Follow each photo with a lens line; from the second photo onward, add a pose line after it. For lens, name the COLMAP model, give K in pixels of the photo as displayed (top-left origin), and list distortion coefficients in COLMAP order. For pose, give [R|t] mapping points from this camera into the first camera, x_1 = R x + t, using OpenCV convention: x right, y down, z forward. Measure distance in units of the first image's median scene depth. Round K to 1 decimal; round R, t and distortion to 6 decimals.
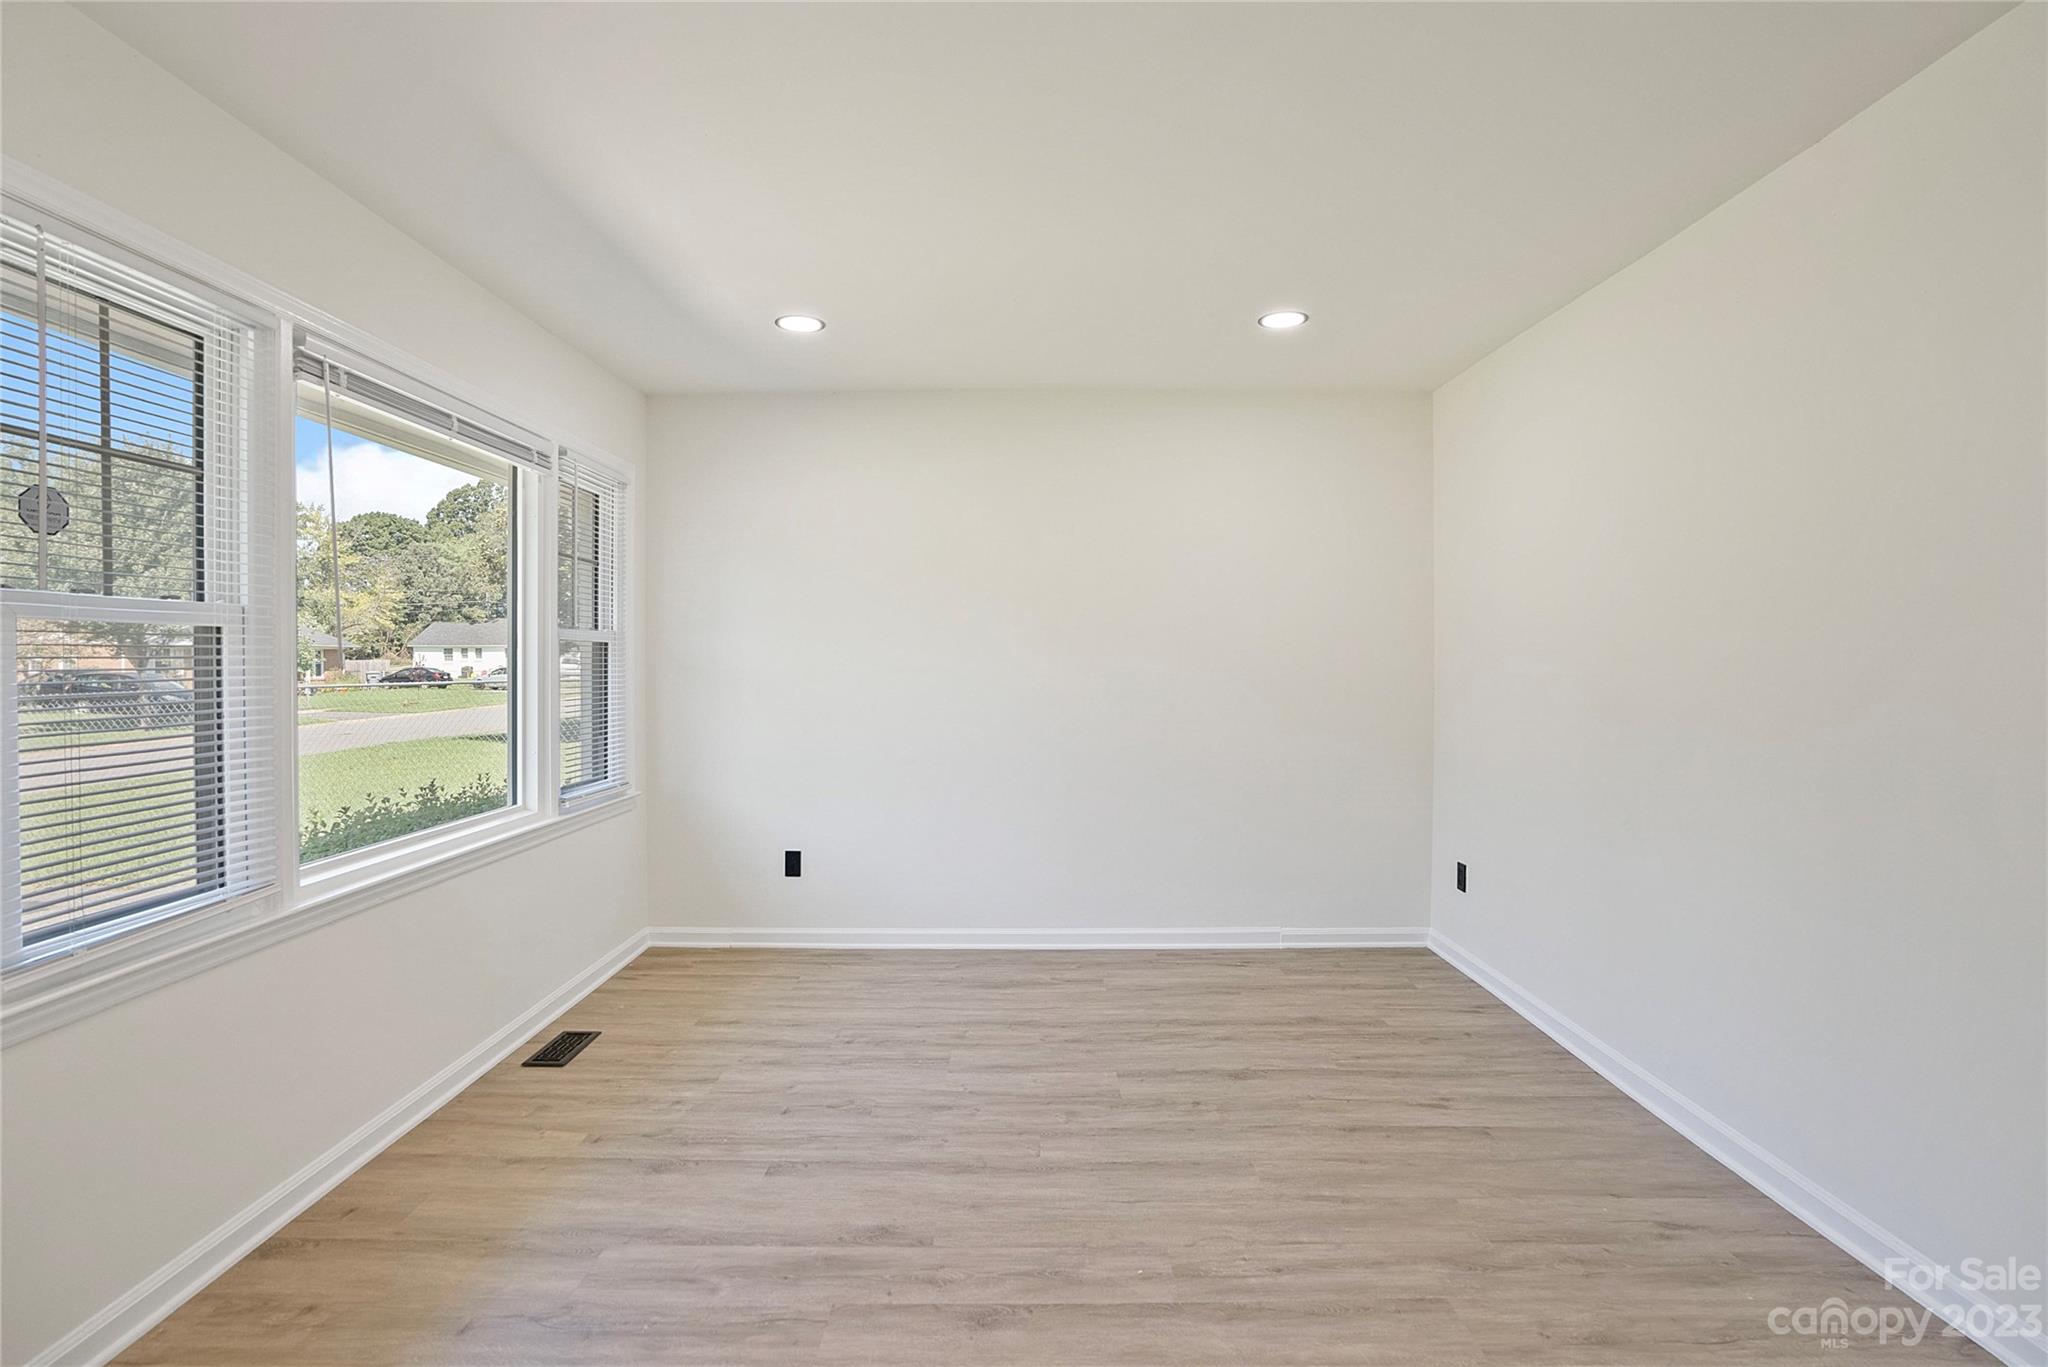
lens RADIAL K [[957.9, 0, 1023.3], [0, 957.9, 640.0], [0, 0, 1]] dist [-0.069671, 0.026732]
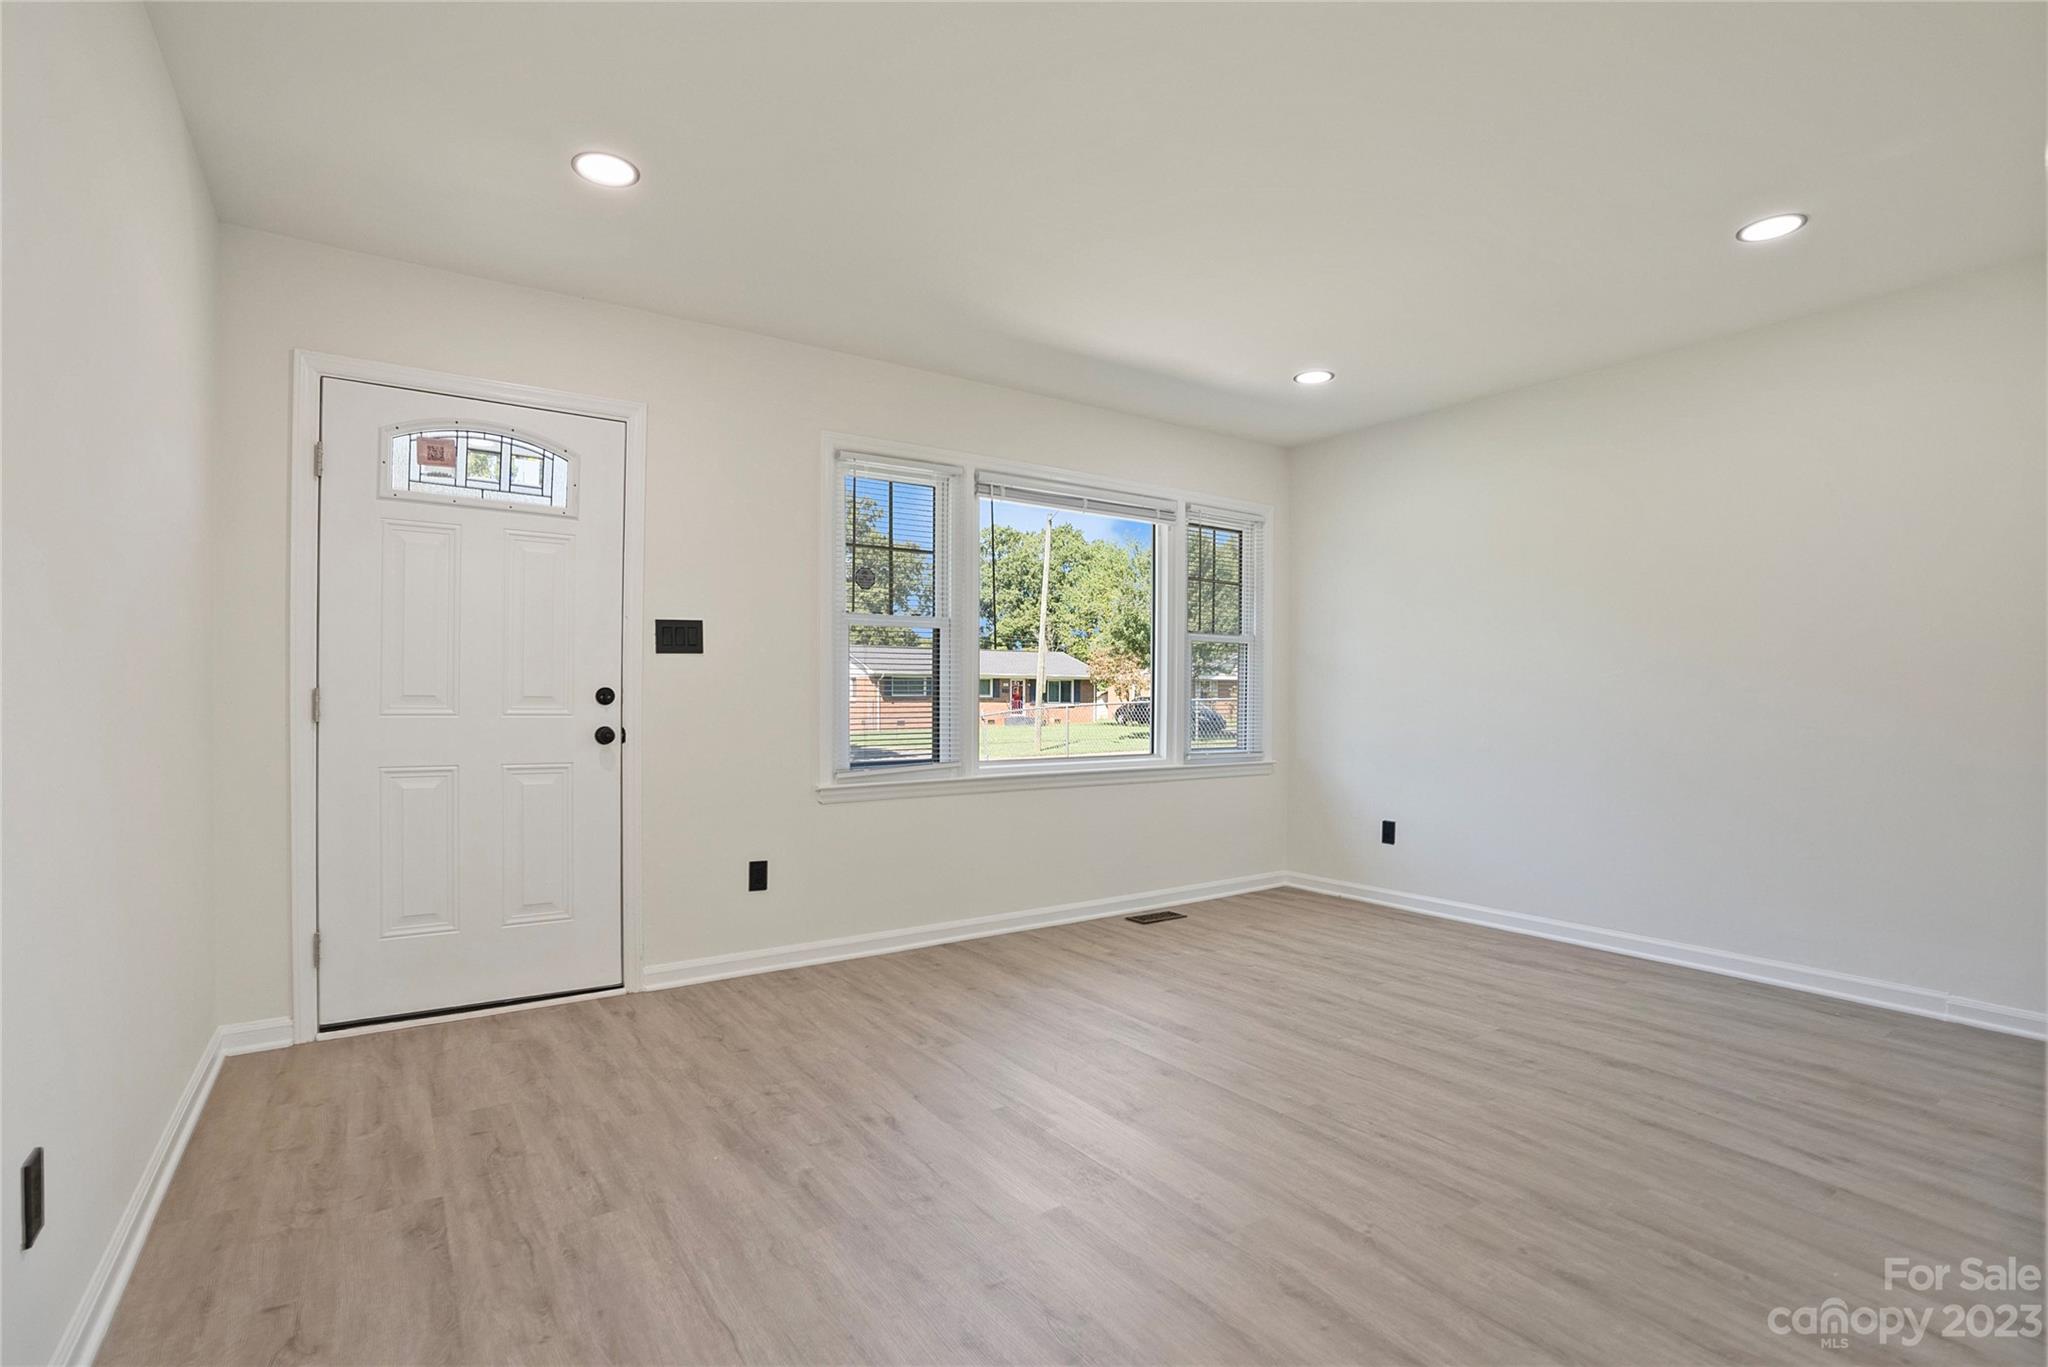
lens RADIAL K [[971.9, 0, 1017.2], [0, 971.9, 635.0], [0, 0, 1]] dist [-0.069510, 0.026742]
pose [[0.567349, -0.043209, -0.822343, 0.690831], [0.008614, 0.998879, -0.046542, 0.071901], [0.823432, 0.019322, 0.567086, -0.039381]]
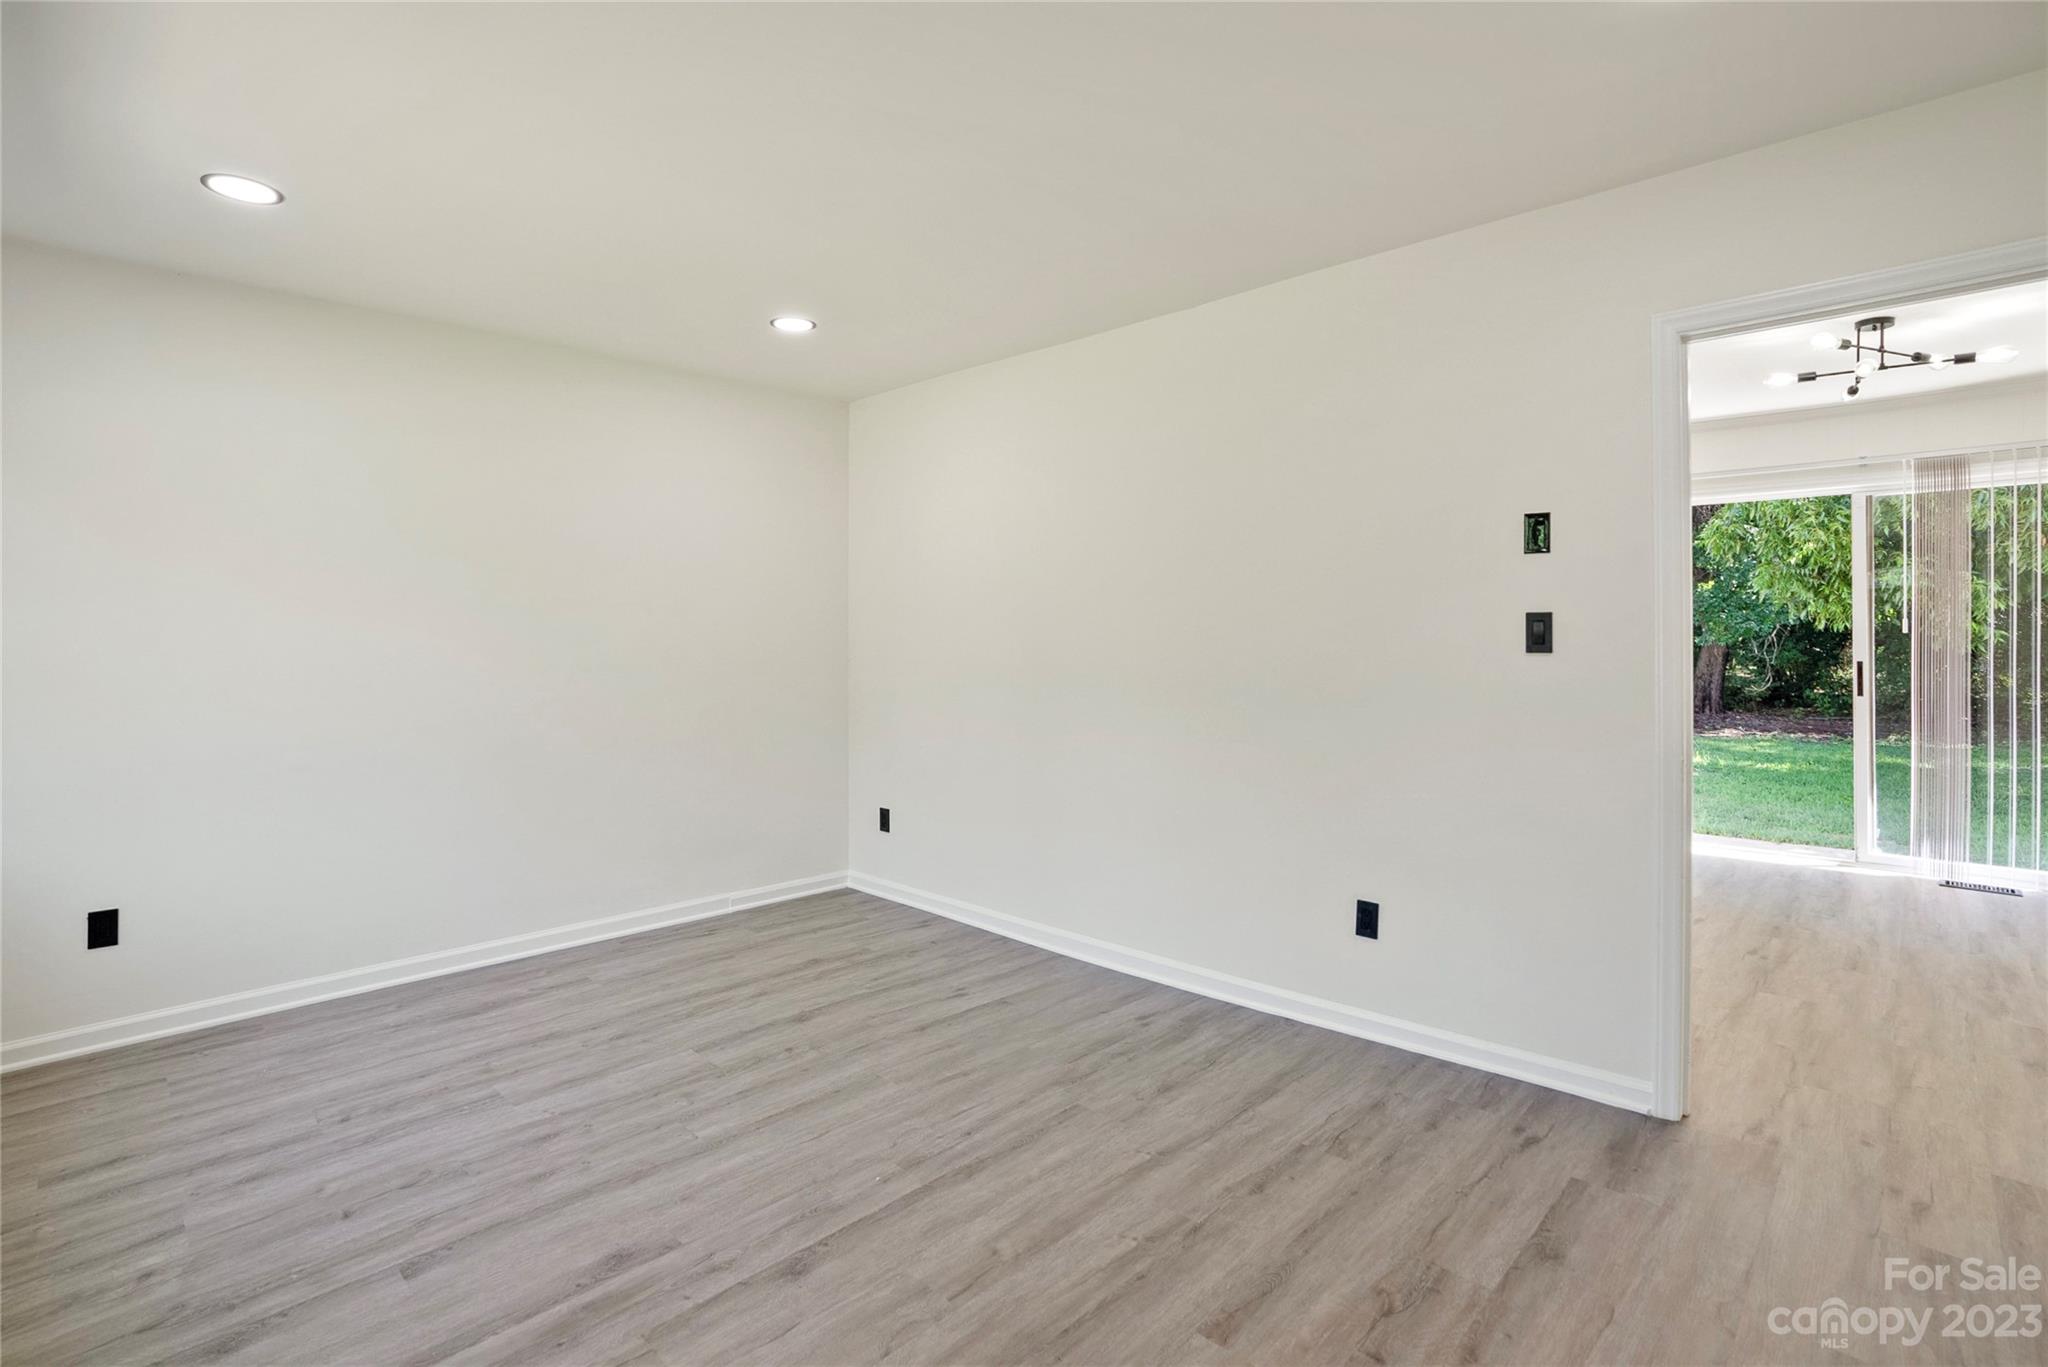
lens RADIAL K [[971.9, 0, 1017.2], [0, 971.9, 635.0], [0, 0, 1]] dist [-0.069510, 0.026742]
pose [[0.691694, -0.001991, 0.722188, -0.400074], [-0.010819, 0.999855, 0.013118, 0.003740], [-0.722110, -0.016887, 0.691572, 0.065370]]
